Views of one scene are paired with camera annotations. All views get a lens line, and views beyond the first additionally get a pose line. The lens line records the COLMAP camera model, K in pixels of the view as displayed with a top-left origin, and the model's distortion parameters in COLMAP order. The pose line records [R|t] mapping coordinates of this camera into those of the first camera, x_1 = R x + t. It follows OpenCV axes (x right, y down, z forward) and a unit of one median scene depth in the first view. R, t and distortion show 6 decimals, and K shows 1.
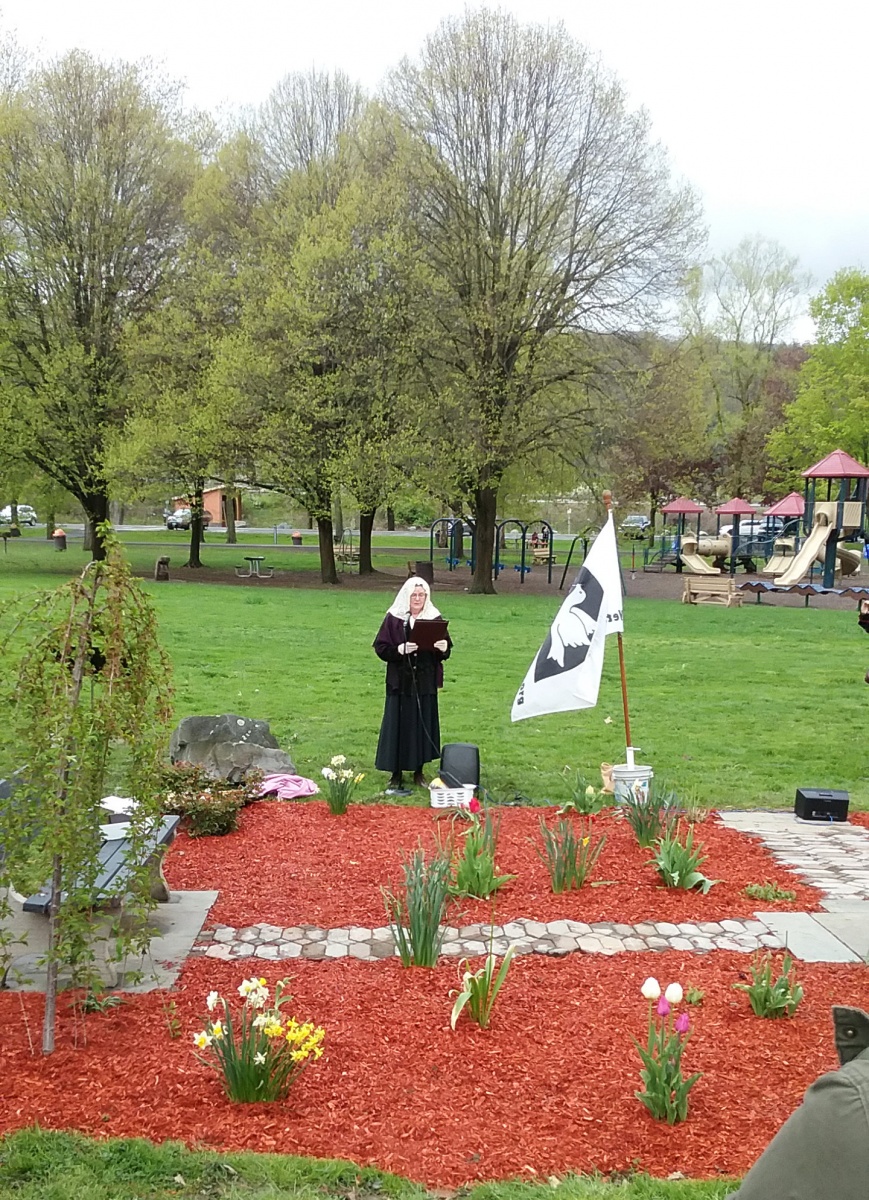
lens RADIAL K [[1435.9, 0, 419.2], [0, 1435.9, 774.9], [0, 0, 1]] dist [0.072832, -0.065040]
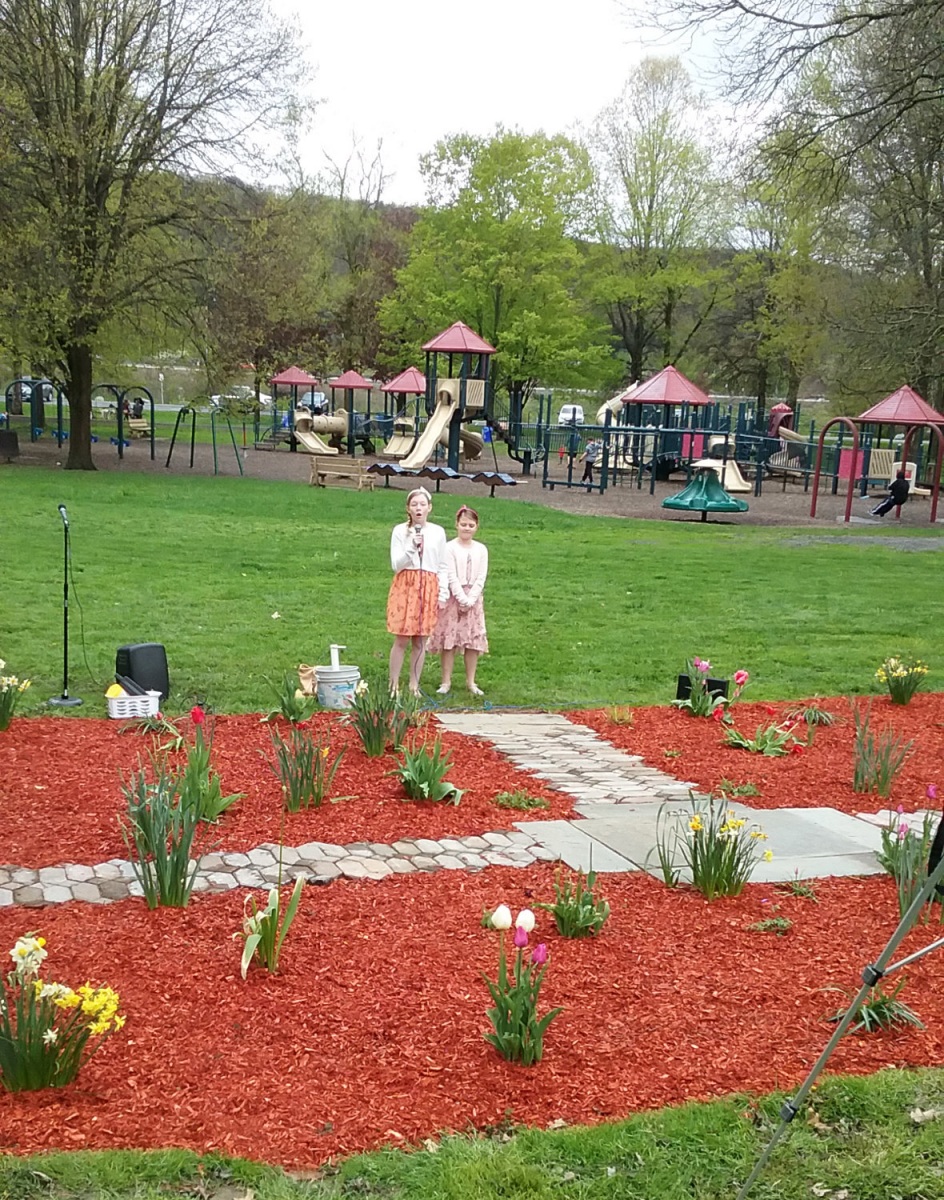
lens RADIAL K [[1554.7, 0, 466.1], [0, 1554.7, 801.4], [0, 0, 1]] dist [0.089266, -0.173023]
pose [[0.955783, -0.045045, 0.290602, -0.060690], [0.021480, 0.996253, 0.083778, -0.001646], [-0.293287, -0.073832, 0.953169, 0.044759]]
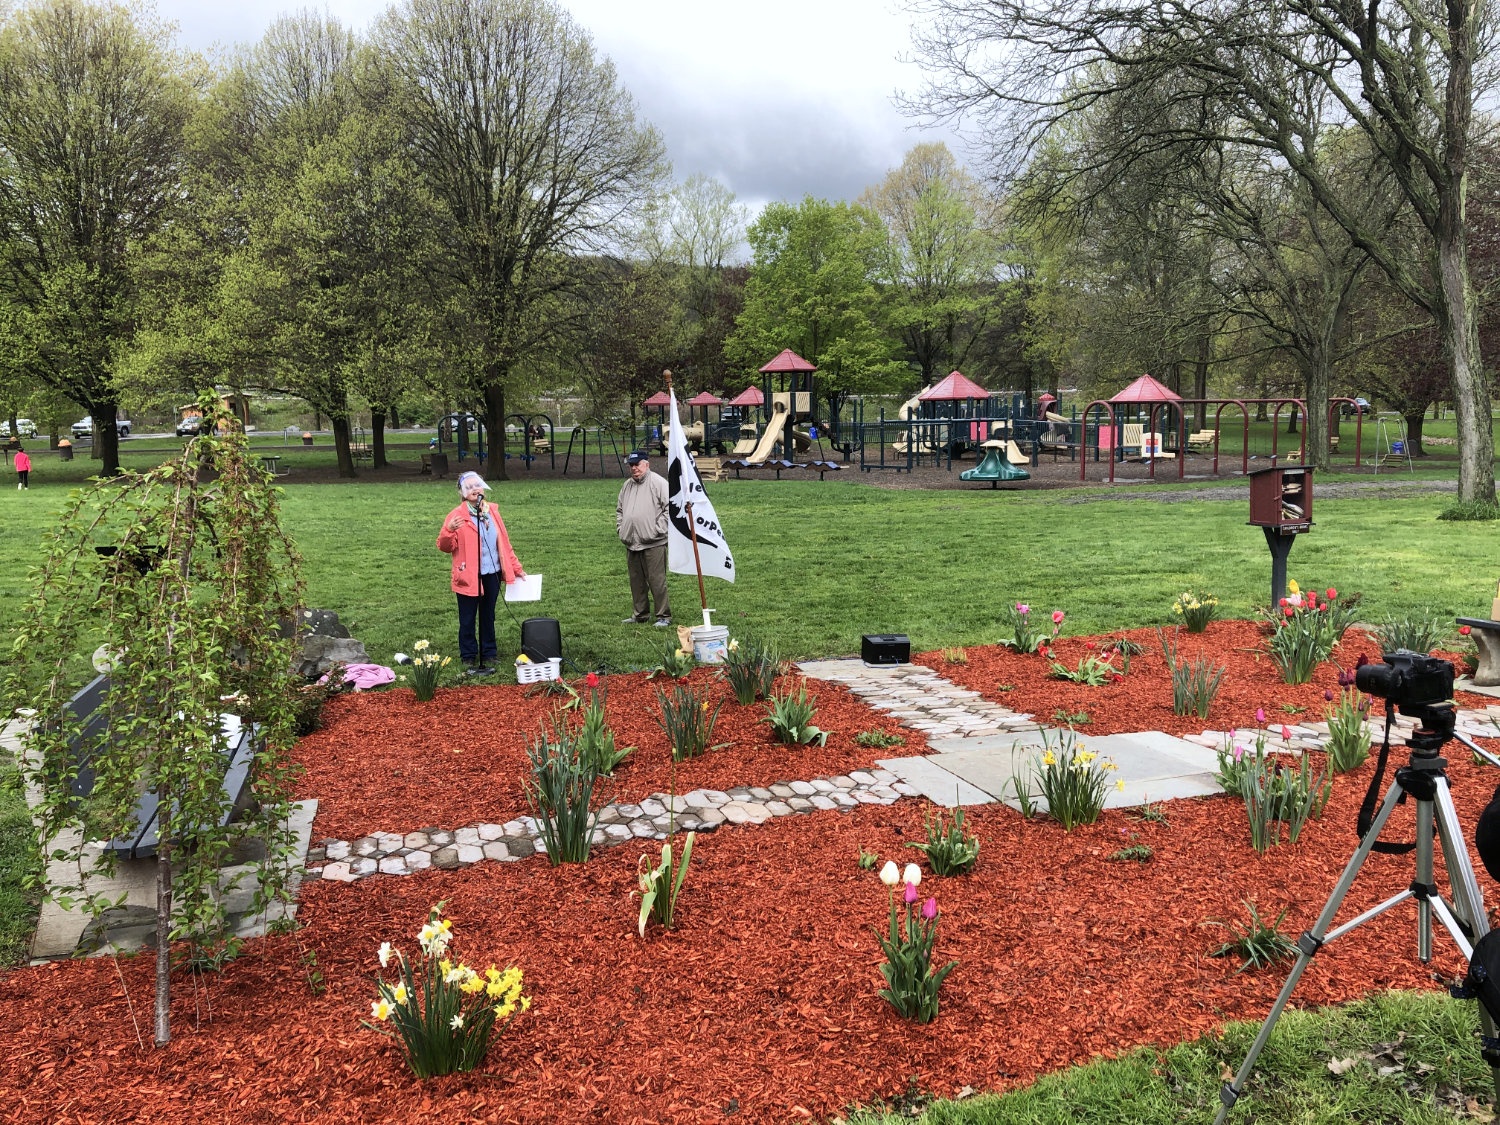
lens RADIAL K [[1240.2, 0, 751.5], [0, 1240.2, 546.1], [0, 0, 1]] dist [0.113279, -0.317391]
pose [[0.964908, -0.061420, 0.255303, -0.050293], [0.079429, 0.994983, -0.060830, -0.007255], [-0.250286, 0.078974, 0.964946, 0.109669]]
